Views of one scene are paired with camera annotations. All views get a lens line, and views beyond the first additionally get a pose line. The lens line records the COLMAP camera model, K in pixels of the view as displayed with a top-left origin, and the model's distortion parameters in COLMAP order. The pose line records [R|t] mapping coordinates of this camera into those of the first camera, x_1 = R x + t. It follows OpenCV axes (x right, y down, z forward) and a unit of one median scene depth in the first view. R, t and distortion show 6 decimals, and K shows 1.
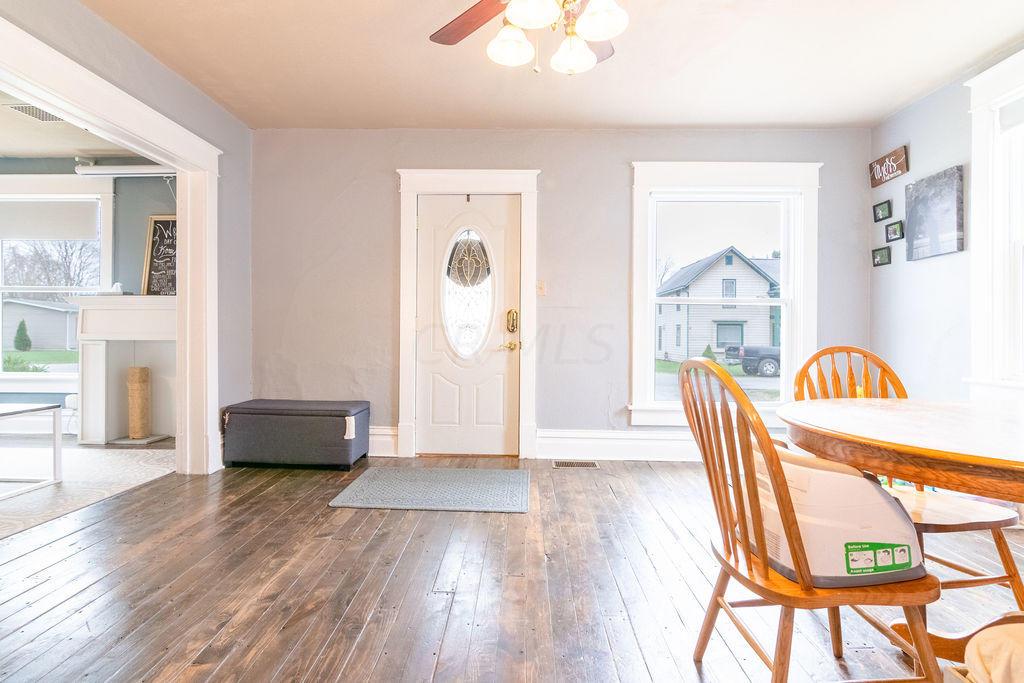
lens RADIAL K [[513.9, 0, 512.9], [0, 513.9, 333.0], [0, 0, 1]] dist [0.000289, 0.000599]
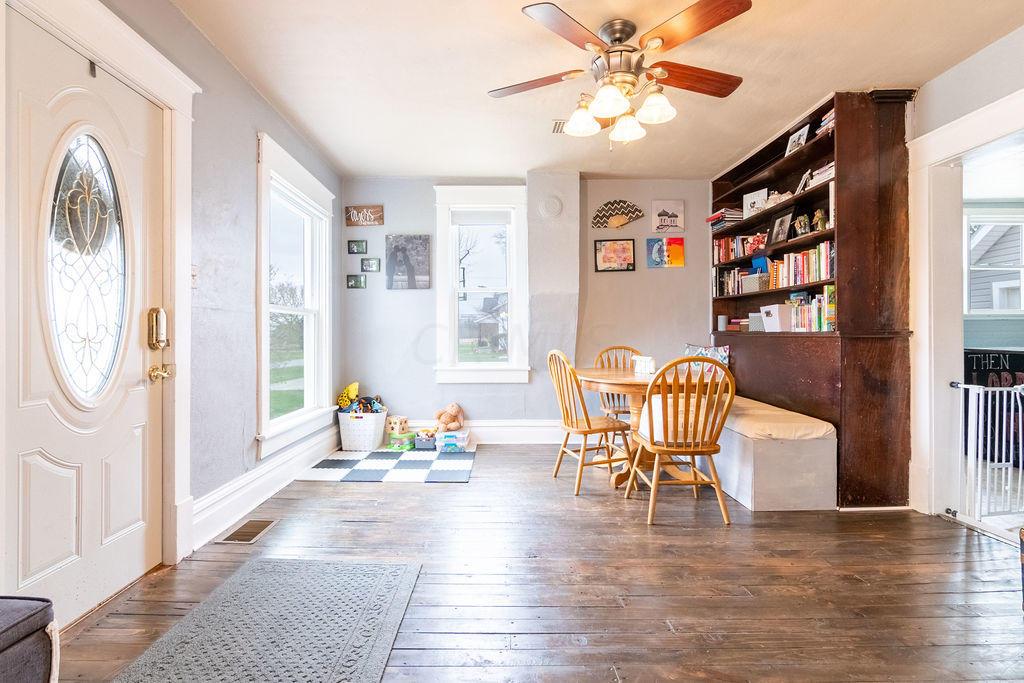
lens RADIAL K [[513.9, 0, 512.9], [0, 513.9, 333.0], [0, 0, 1]] dist [0.000289, 0.000599]
pose [[-0.043862, -0.001285, 0.999037, -0.587994], [-0.001920, 0.999997, 0.001202, -0.019704], [-0.999036, -0.001866, -0.043865, 0.641317]]
